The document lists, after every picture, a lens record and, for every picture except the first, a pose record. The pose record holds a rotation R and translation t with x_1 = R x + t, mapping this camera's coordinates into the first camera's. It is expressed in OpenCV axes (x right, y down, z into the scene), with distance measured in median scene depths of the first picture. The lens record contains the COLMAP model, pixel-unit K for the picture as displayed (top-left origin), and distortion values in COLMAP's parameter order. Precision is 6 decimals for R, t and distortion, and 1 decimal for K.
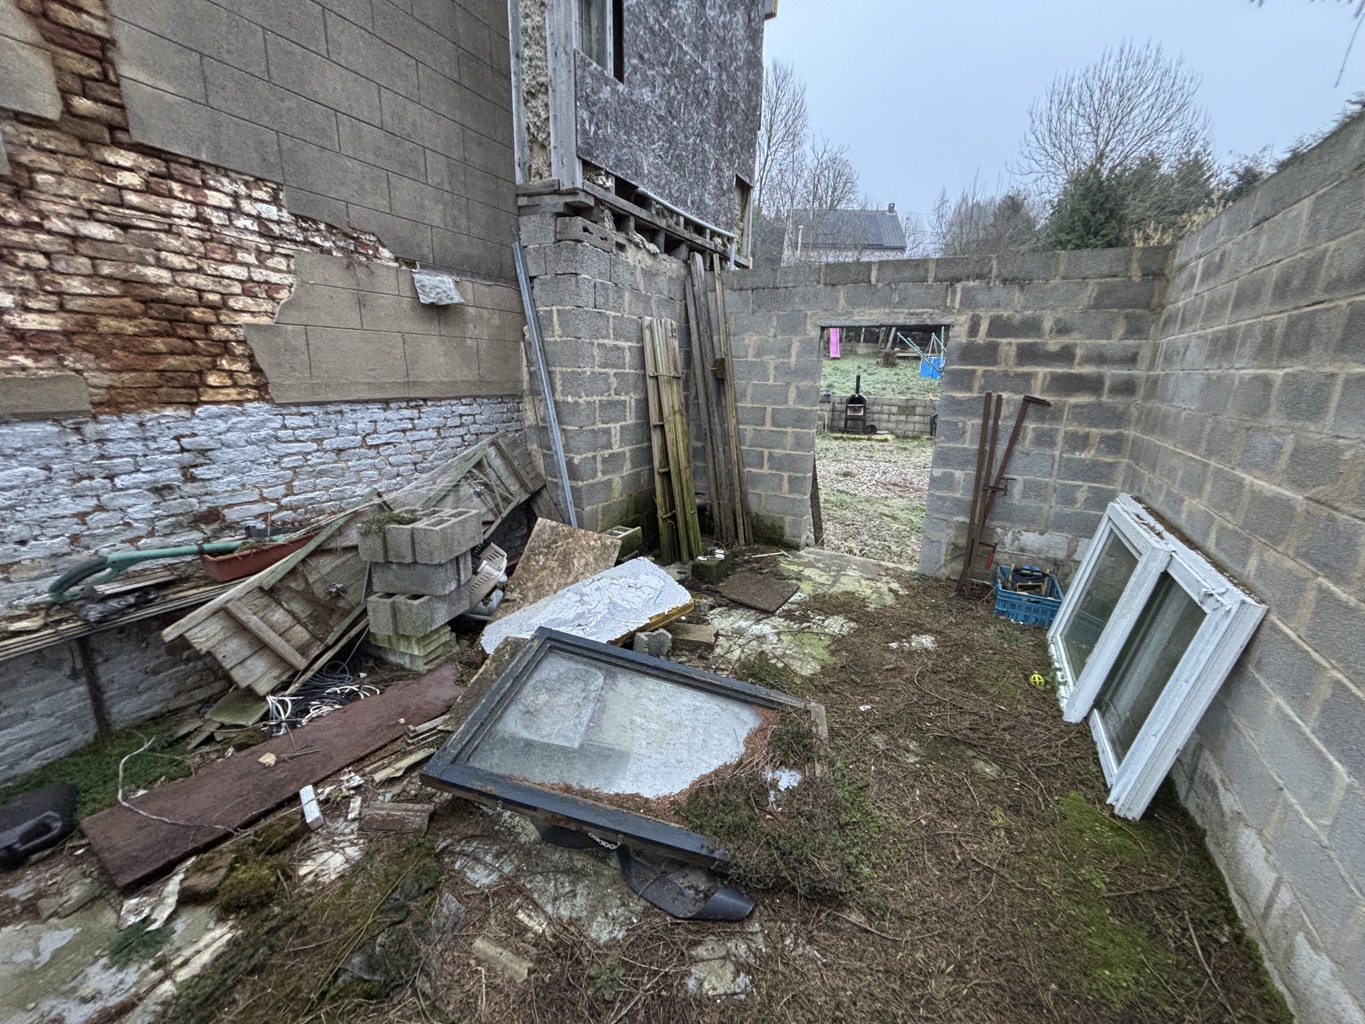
lens RADIAL K [[541.5, 0, 687.6], [0, 541.5, 507.0], [0, 0, 1]] dist [-0.003002, 0.000537]
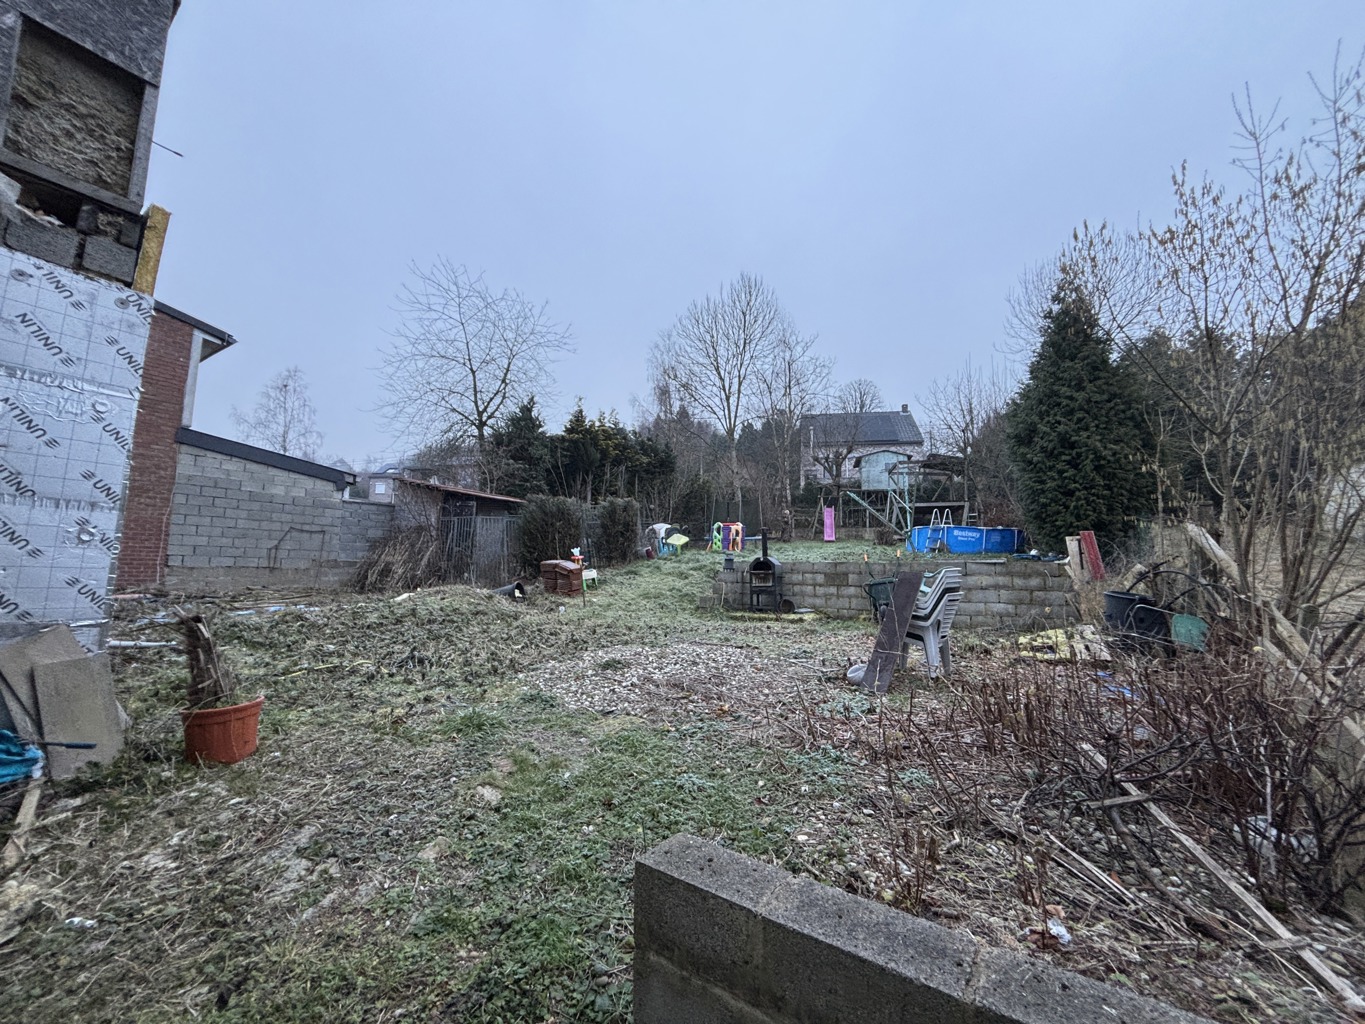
lens RADIAL K [[541.5, 0, 687.3], [0, 541.5, 512.0], [0, 0, 1]] dist [-0.003002, 0.000537]
pose [[0.994261, -0.007197, -0.106740, 0.163304], [-0.030790, 0.936269, -0.349933, -0.005819], [0.102456, 0.351211, 0.930674, 0.170519]]
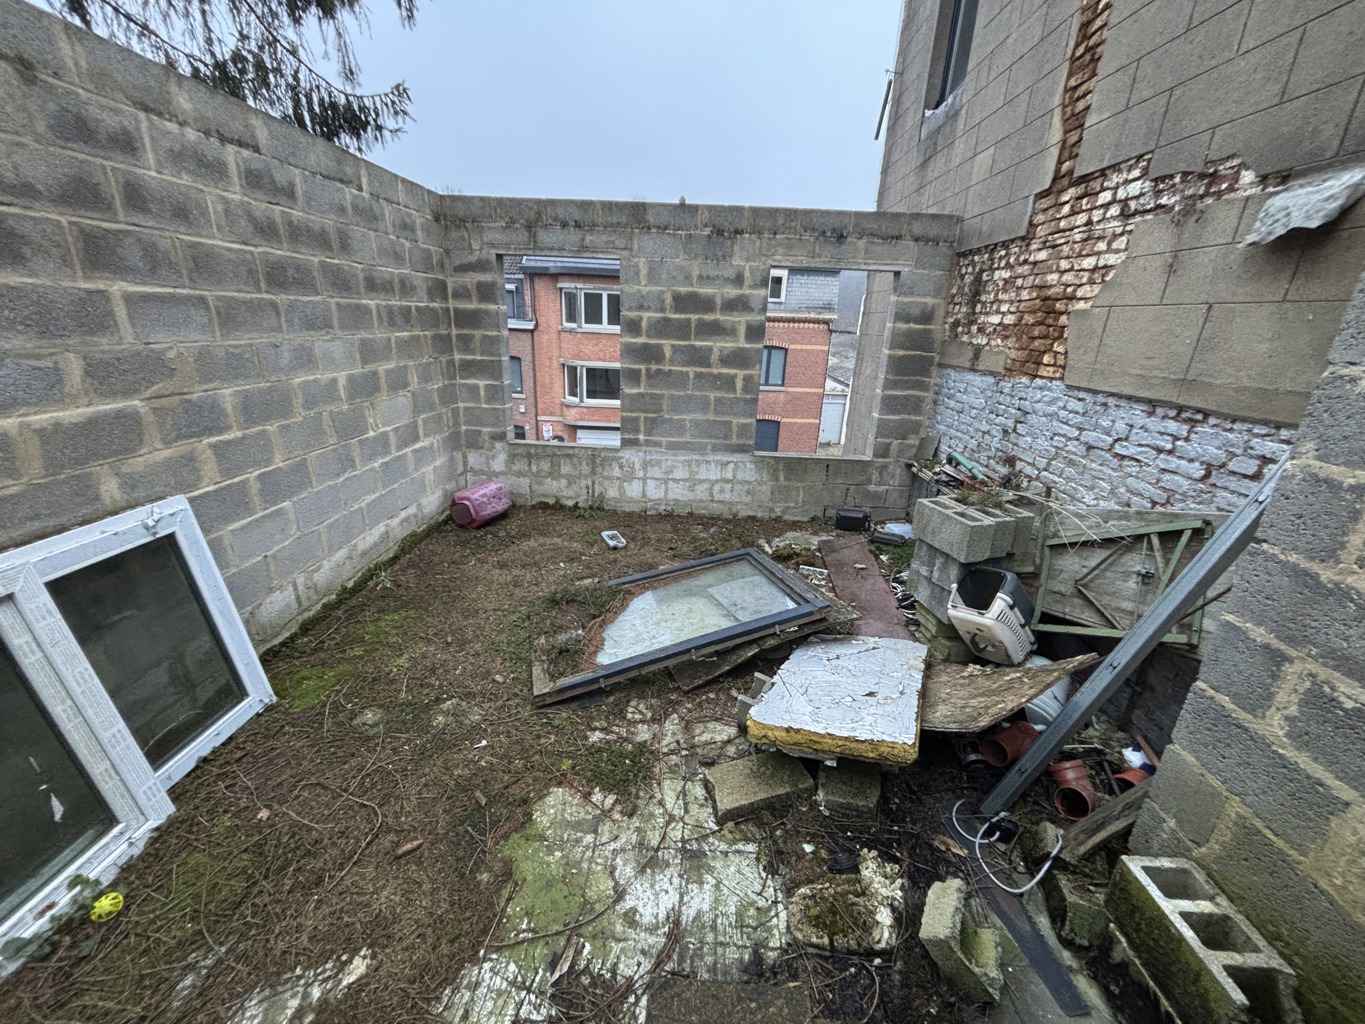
lens RADIAL K [[541.5, 0, 692.1], [0, 541.5, 508.0], [0, 0, 1]] dist [-0.003002, 0.000537]
pose [[-0.891919, 0.089723, -0.443204, 0.409214], [-0.171721, 0.839491, 0.515526, -0.430909], [0.418320, 0.535915, -0.733351, 1.685739]]
